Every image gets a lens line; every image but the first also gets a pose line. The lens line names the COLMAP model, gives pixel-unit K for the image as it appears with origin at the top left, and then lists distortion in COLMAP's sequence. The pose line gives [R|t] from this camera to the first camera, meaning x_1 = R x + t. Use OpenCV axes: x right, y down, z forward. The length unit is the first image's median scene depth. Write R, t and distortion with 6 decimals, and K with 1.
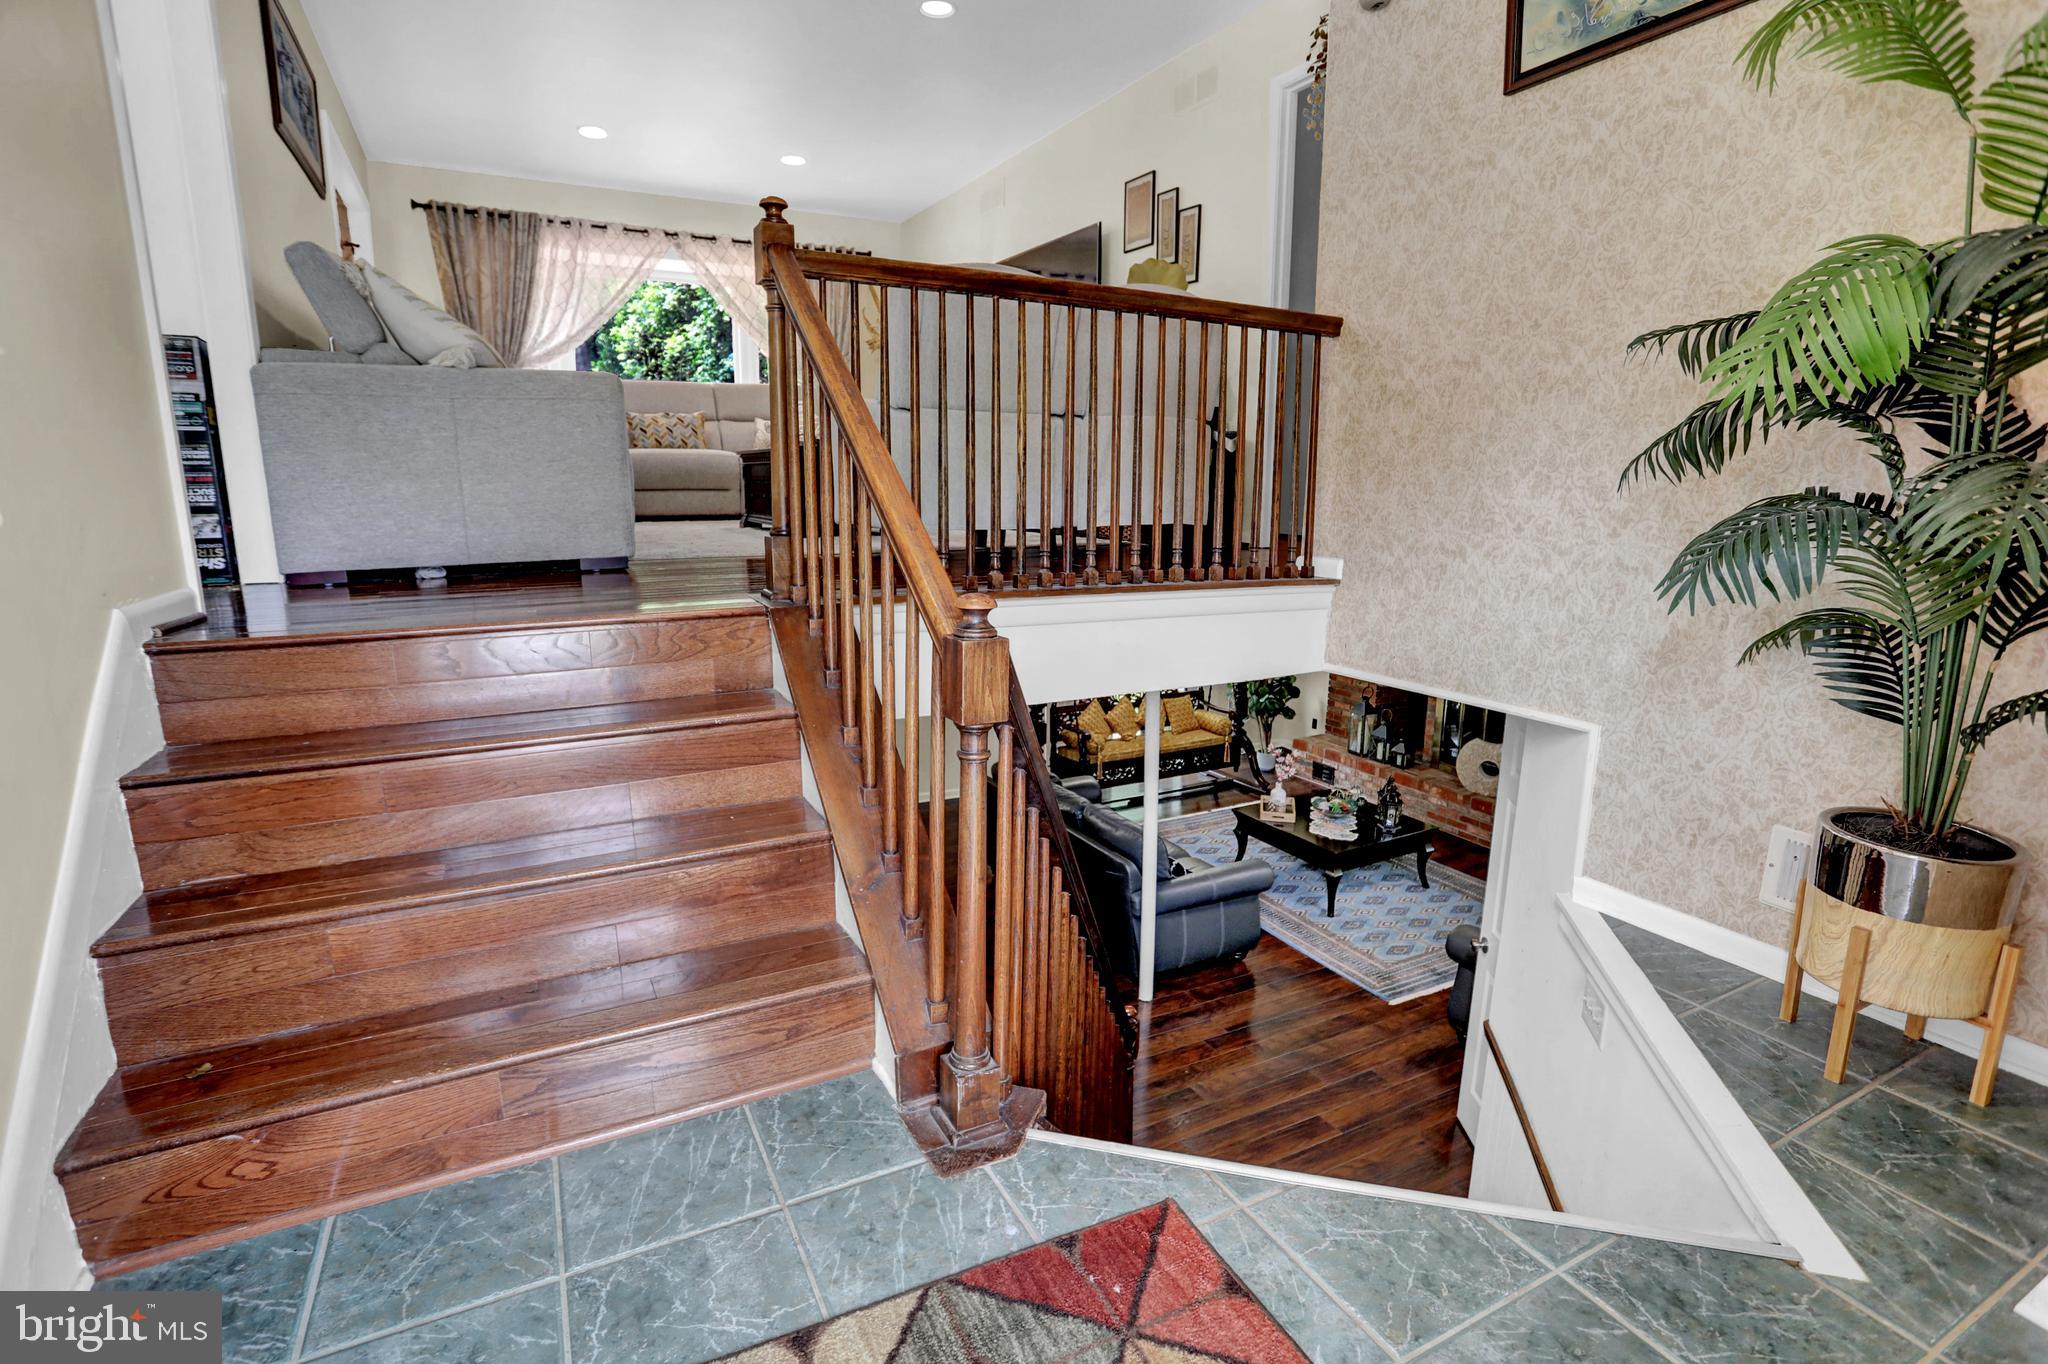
lens RADIAL K [[986.9, 0, 1024.0], [0, 986.9, 665.3], [0, 0, 1]] dist [-0.027328, 0.010161]
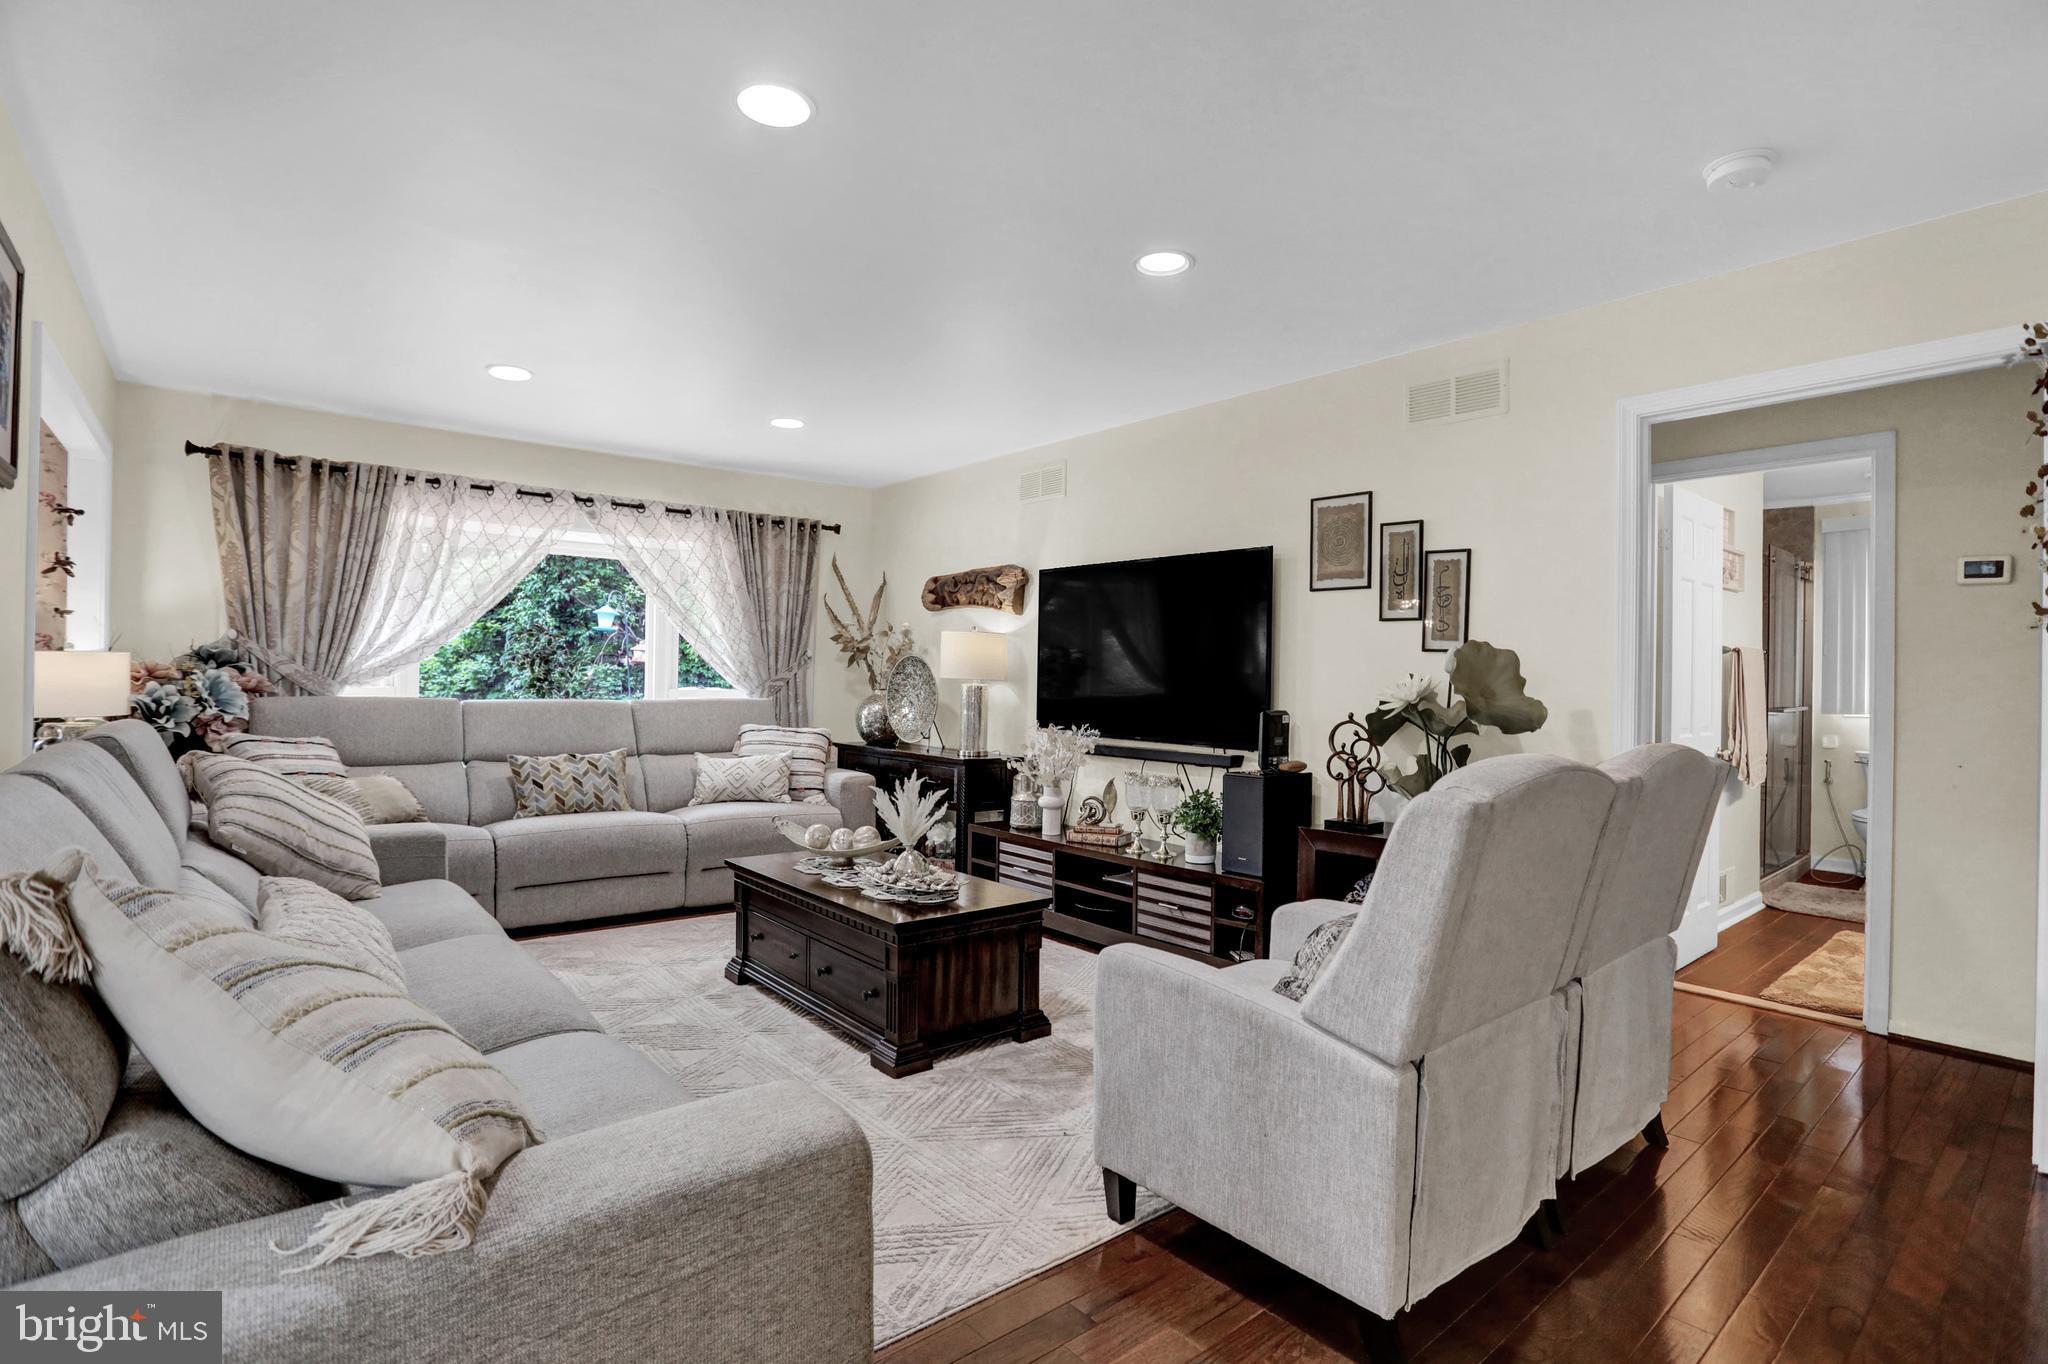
lens RADIAL K [[986.9, 0, 1015.2], [0, 986.9, 680.7], [0, 0, 1]] dist [-0.027328, 0.010161]
pose [[0.981789, 0.012060, 0.189593, -0.192748], [0.022009, 0.984043, -0.176566, -0.181373], [-0.188697, 0.177523, 0.965857, 0.276009]]
